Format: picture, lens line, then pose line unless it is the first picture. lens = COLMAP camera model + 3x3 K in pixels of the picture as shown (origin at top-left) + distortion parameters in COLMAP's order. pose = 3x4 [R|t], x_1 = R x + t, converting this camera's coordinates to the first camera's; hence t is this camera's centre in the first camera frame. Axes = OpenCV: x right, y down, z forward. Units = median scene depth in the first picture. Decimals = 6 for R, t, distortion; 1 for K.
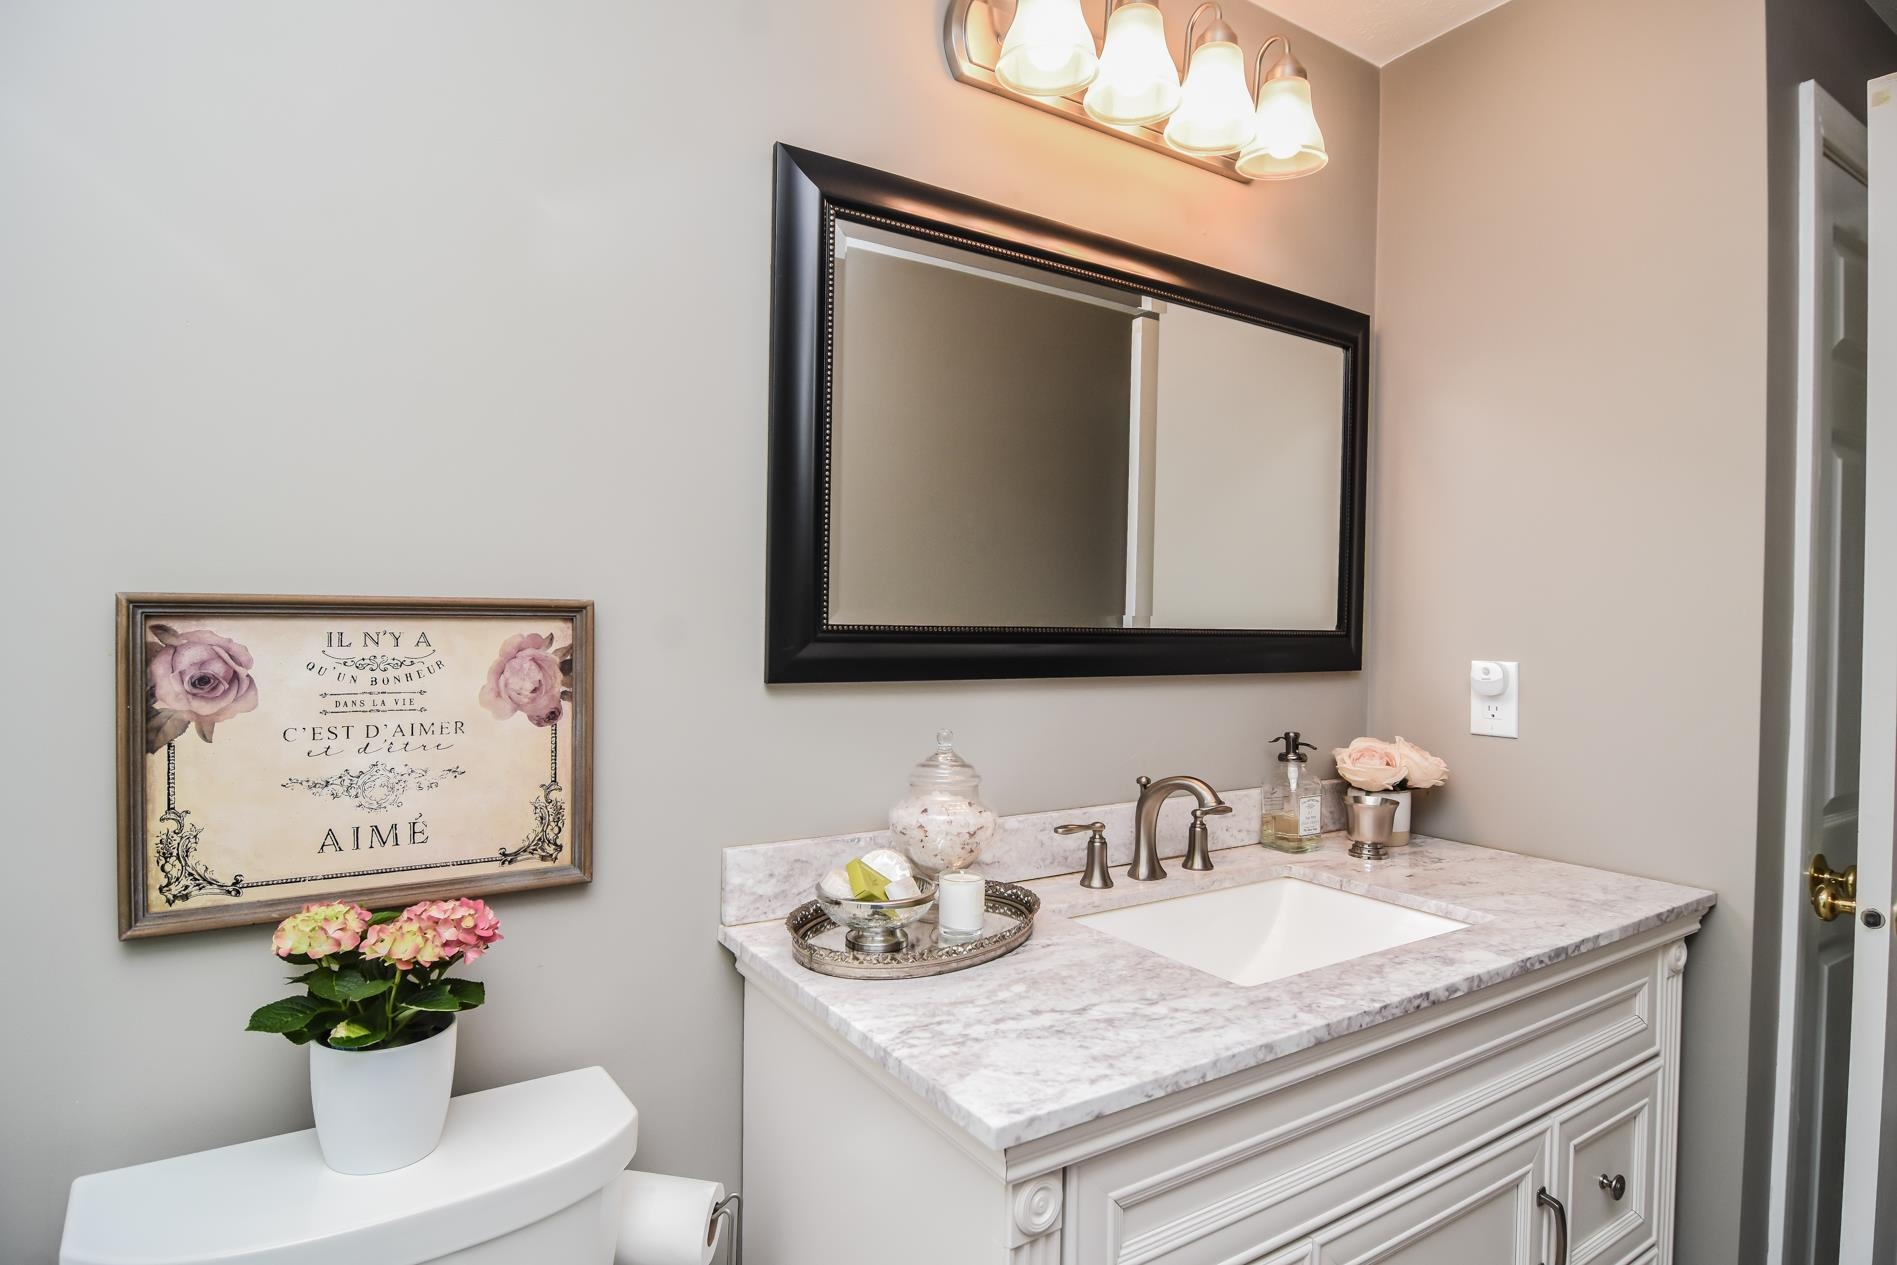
lens RADIAL K [[1000.3, 0, 948.5], [0, 1000.3, 626.6], [0, 0, 1]] dist [-0.022987, -0.000722]
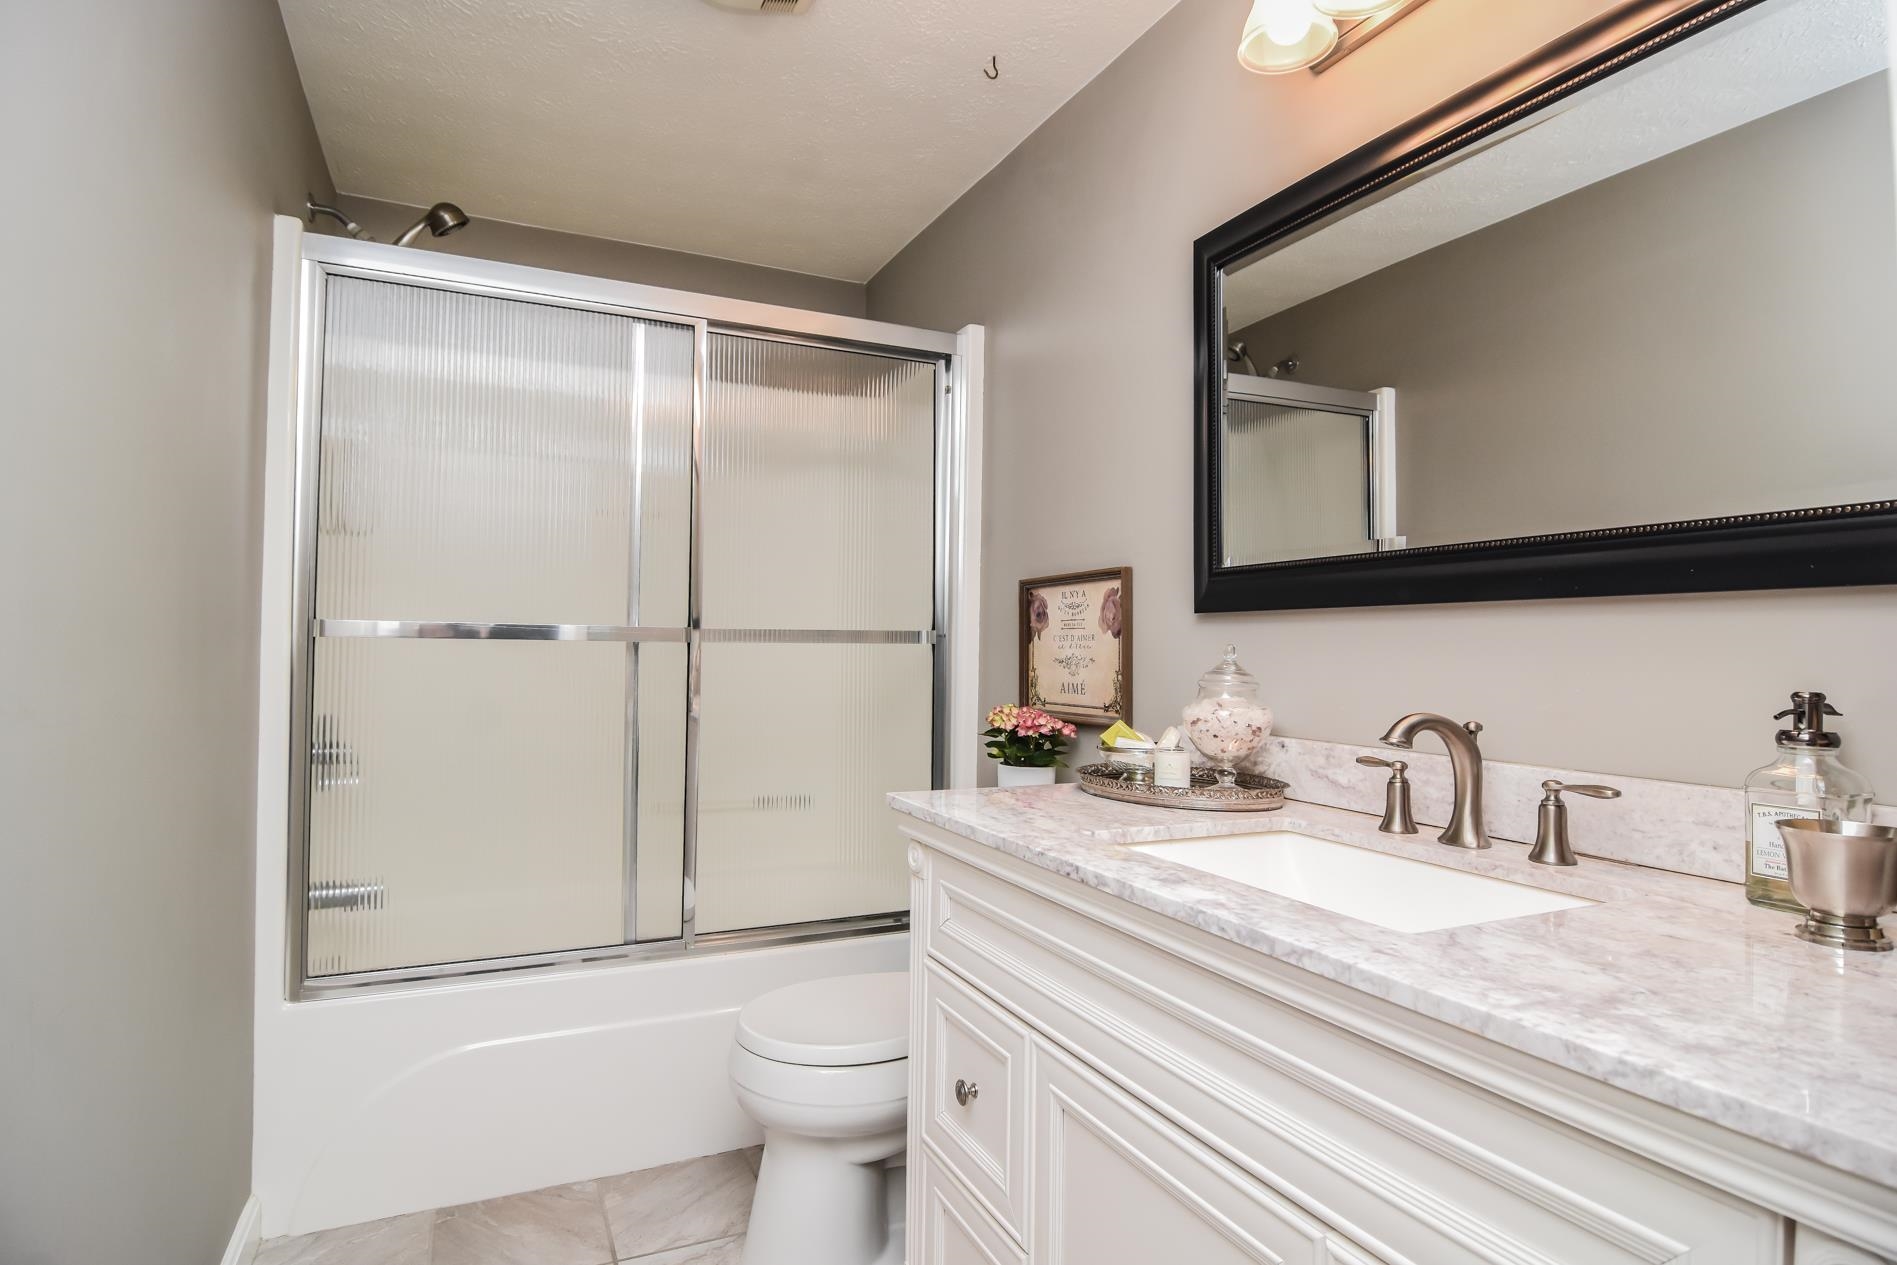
lens RADIAL K [[1000.3, 0, 947.0], [0, 1000.3, 636.2], [0, 0, 1]] dist [-0.022987, -0.000722]
pose [[-0.133109, -0.032433, -0.990571, 1.490080], [-0.023008, 0.999296, -0.029626, 0.163567], [0.990834, 0.018848, -0.133762, 0.979267]]
